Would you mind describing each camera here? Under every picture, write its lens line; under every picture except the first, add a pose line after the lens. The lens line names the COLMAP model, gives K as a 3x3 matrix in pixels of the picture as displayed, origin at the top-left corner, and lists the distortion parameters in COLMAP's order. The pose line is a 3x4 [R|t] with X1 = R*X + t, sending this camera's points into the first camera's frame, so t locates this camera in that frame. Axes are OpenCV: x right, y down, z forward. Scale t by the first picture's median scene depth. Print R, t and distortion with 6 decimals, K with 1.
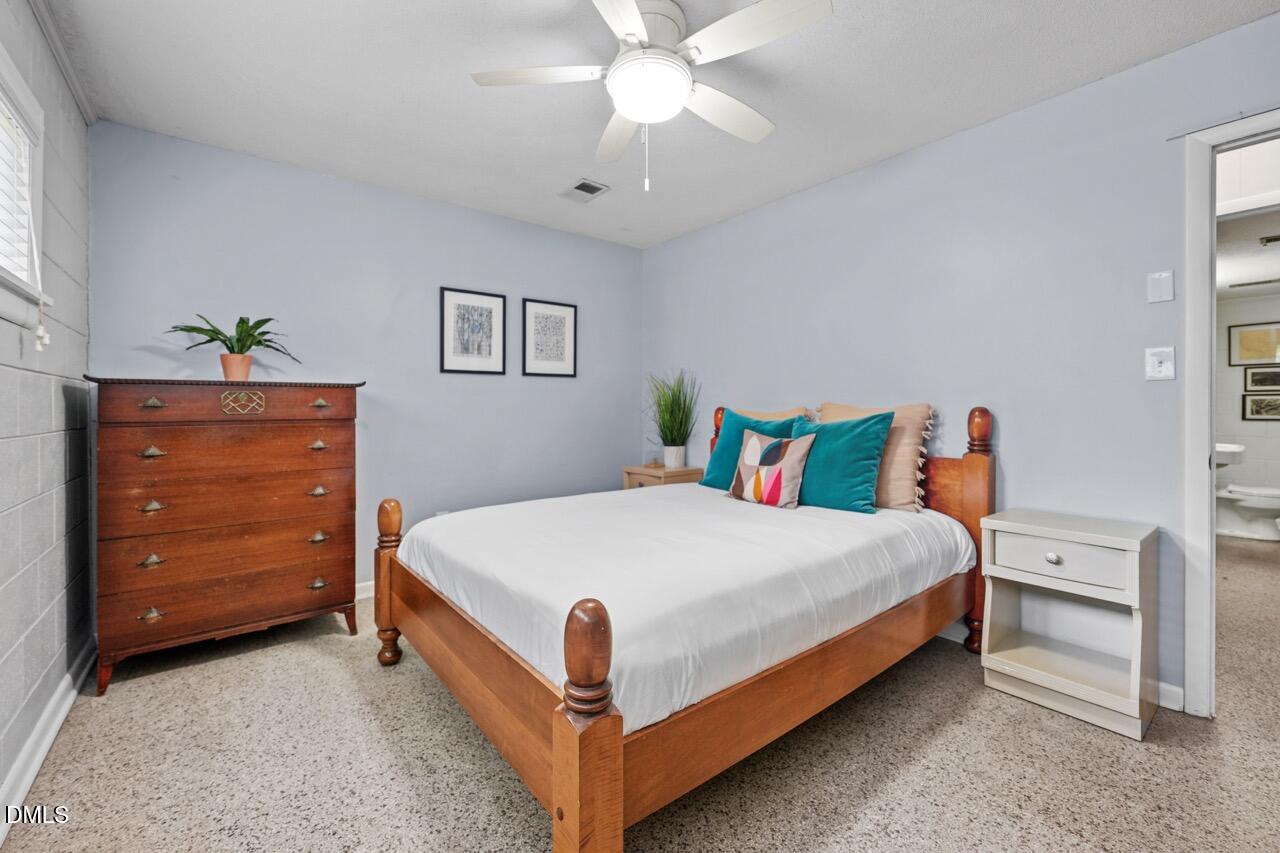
lens RADIAL K [[522.3, 0, 634.7], [0, 522.3, 410.9], [0, 0, 1]] dist [-0.000238, 0.000220]
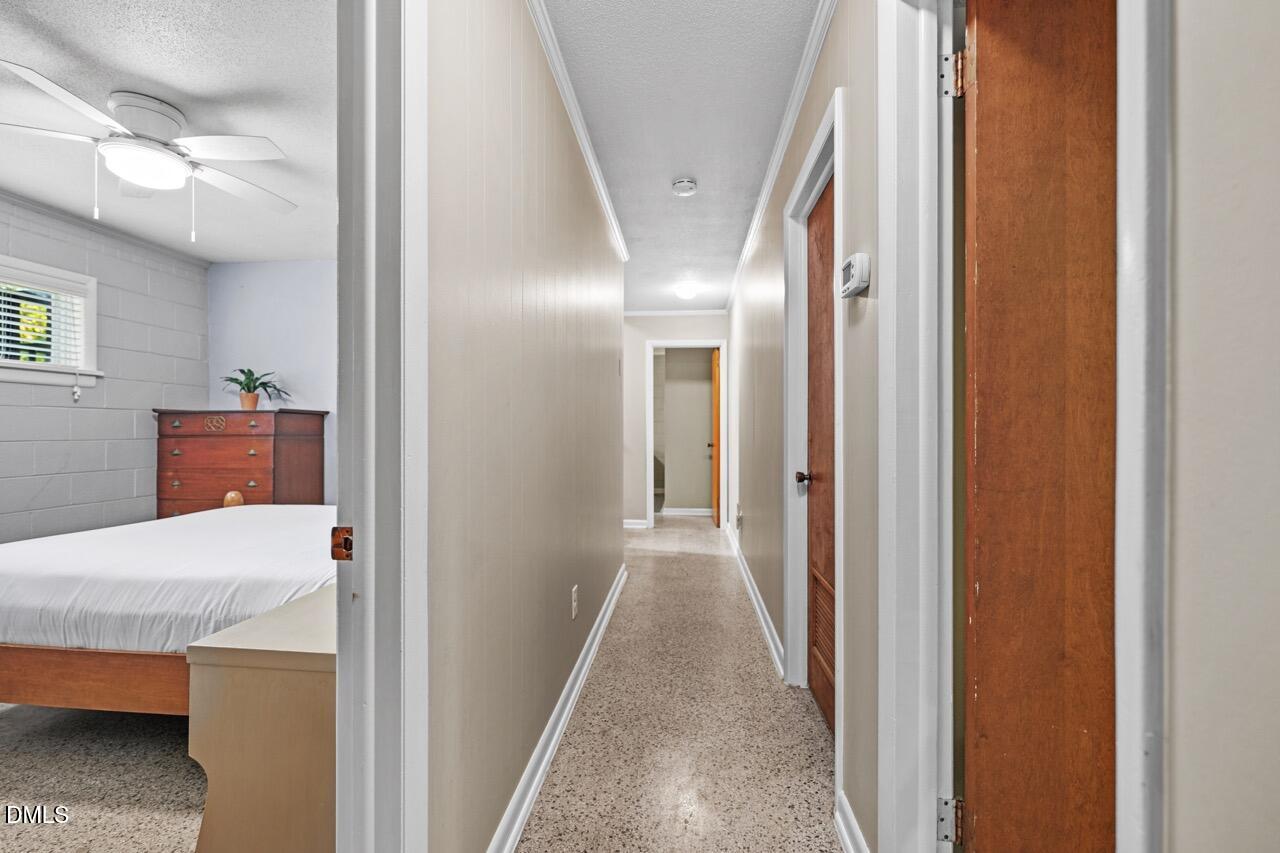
lens RADIAL K [[551.4, 0, 630.3], [0, 551.4, 430.7], [0, 0, 1]] dist [0.012946, -0.006615]
pose [[0.716574, 0.005756, -0.697487, 1.247714], [-0.007958, 0.999968, 0.000078, -0.004406], [0.697466, 0.005495, 0.716597, 0.622598]]
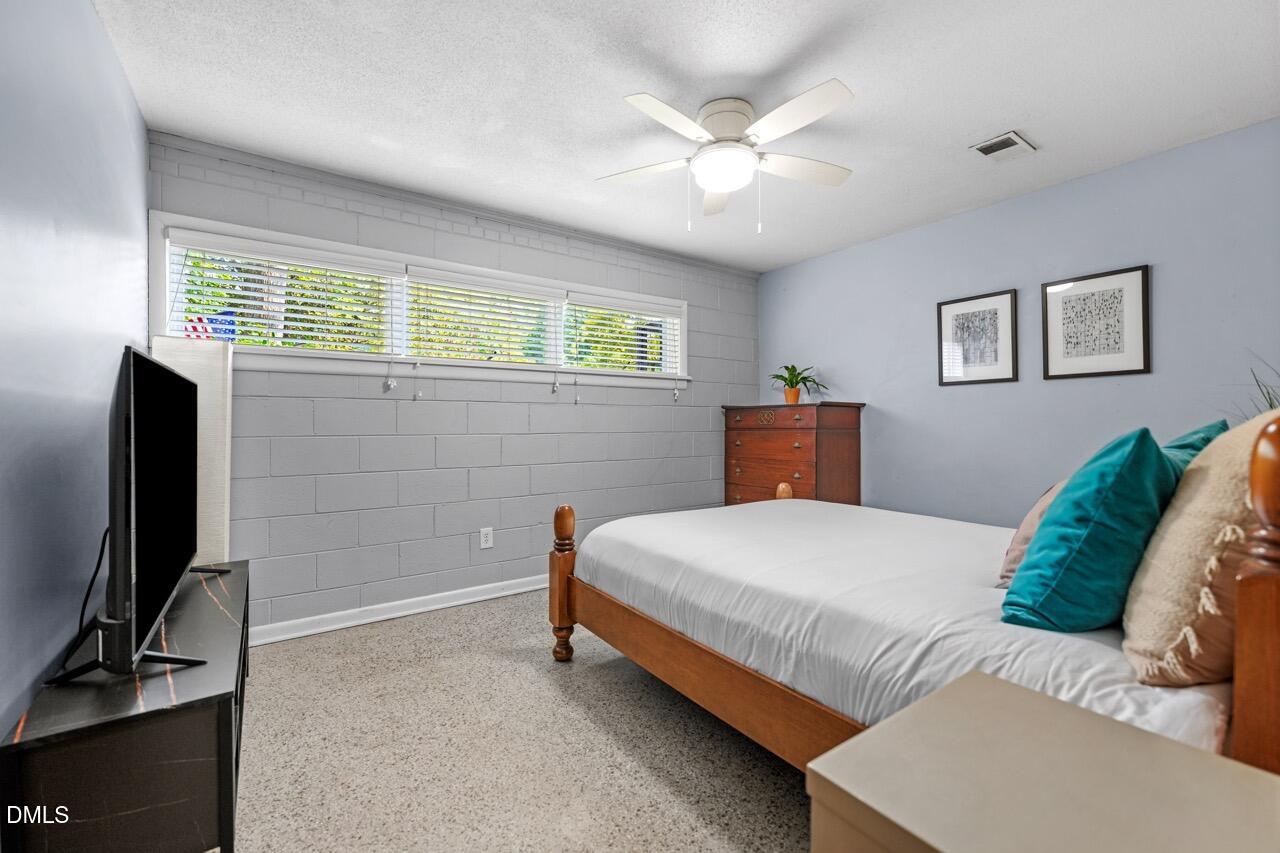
lens RADIAL K [[525.5, 0, 638.5], [0, 525.5, 425.7], [0, 0, 1]] dist [-0.001436, 0.000582]
pose [[-0.054592, 0.007827, -0.998478, 0.943314], [-0.001918, 0.999967, 0.007944, -0.002232], [0.998507, 0.002349, -0.054575, 0.623209]]
